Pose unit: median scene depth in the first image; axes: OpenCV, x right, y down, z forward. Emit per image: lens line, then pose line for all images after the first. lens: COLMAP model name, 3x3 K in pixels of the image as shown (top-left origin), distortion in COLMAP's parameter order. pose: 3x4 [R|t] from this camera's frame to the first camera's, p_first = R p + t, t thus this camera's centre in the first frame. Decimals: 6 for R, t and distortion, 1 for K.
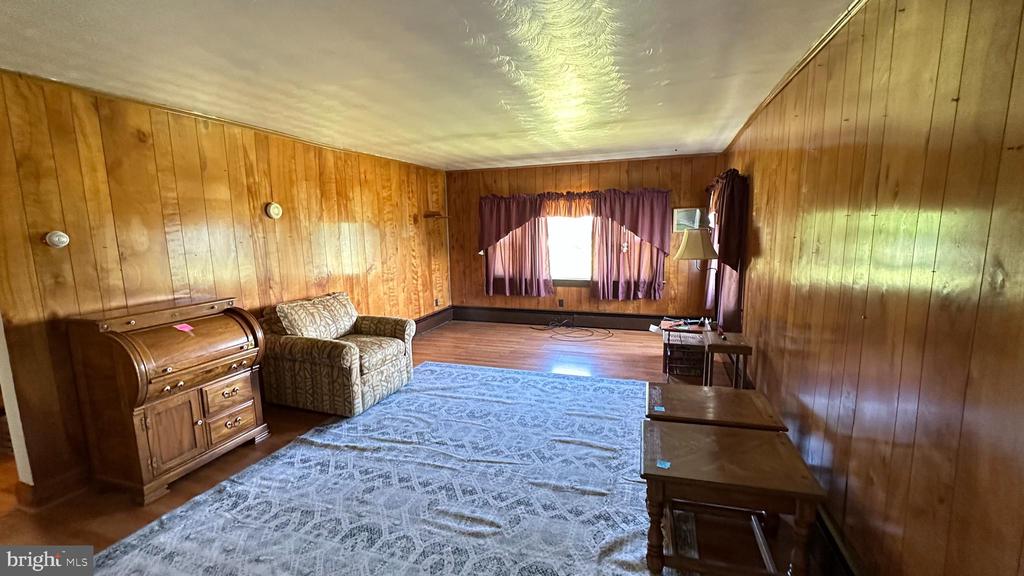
lens RADIAL K [[416.5, 0, 512.5], [0, 416.5, 284.0], [0, 0, 1]] dist [-0.004173, 0.001136]
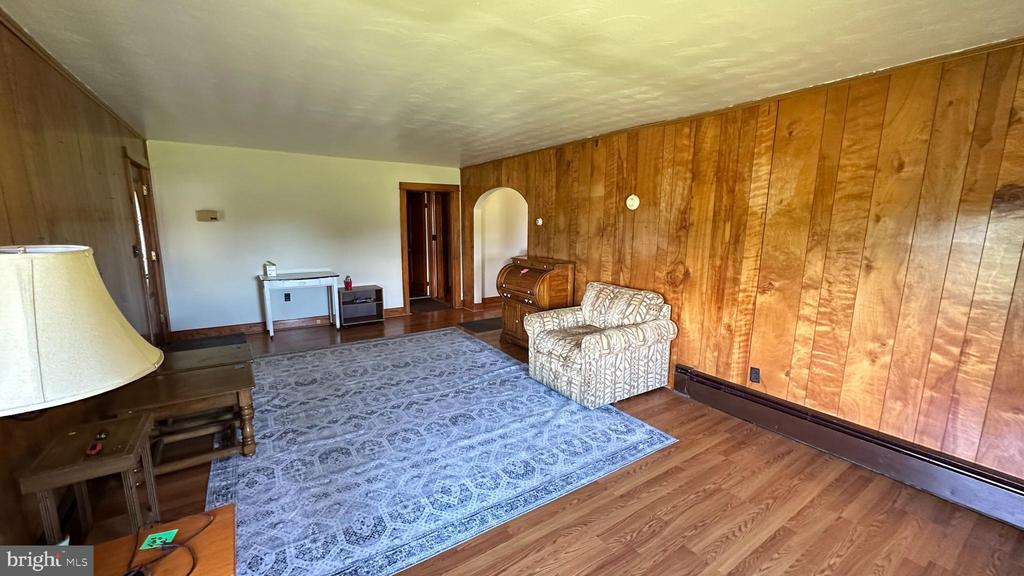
lens RADIAL K [[416.5, 0, 525.5], [0, 416.5, 298.0], [0, 0, 1]] dist [-0.004173, 0.001136]
pose [[-0.594851, 0.165281, -0.786660, 0.463036], [-0.105313, 0.954173, 0.280111, -0.201783], [0.796908, 0.249470, -0.550185, 1.364566]]
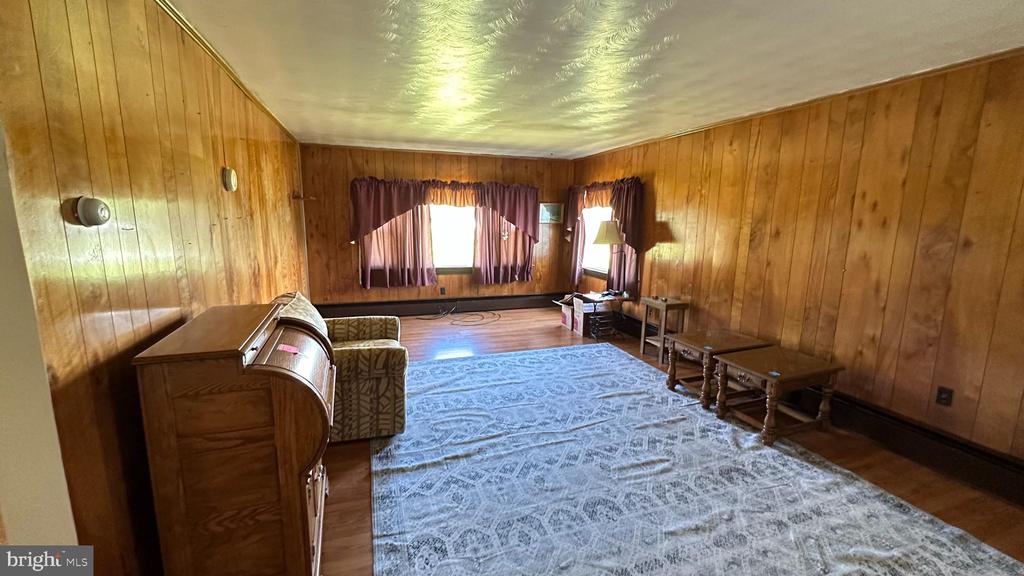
lens RADIAL K [[416.5, 0, 507.3], [0, 416.5, 284.4], [0, 0, 1]] dist [-0.004173, 0.001136]
pose [[0.798866, -0.068524, 0.597592, -0.599047], [0.053779, 0.997648, 0.042506, -0.007699], [-0.599100, -0.001819, 0.800673, 0.160979]]
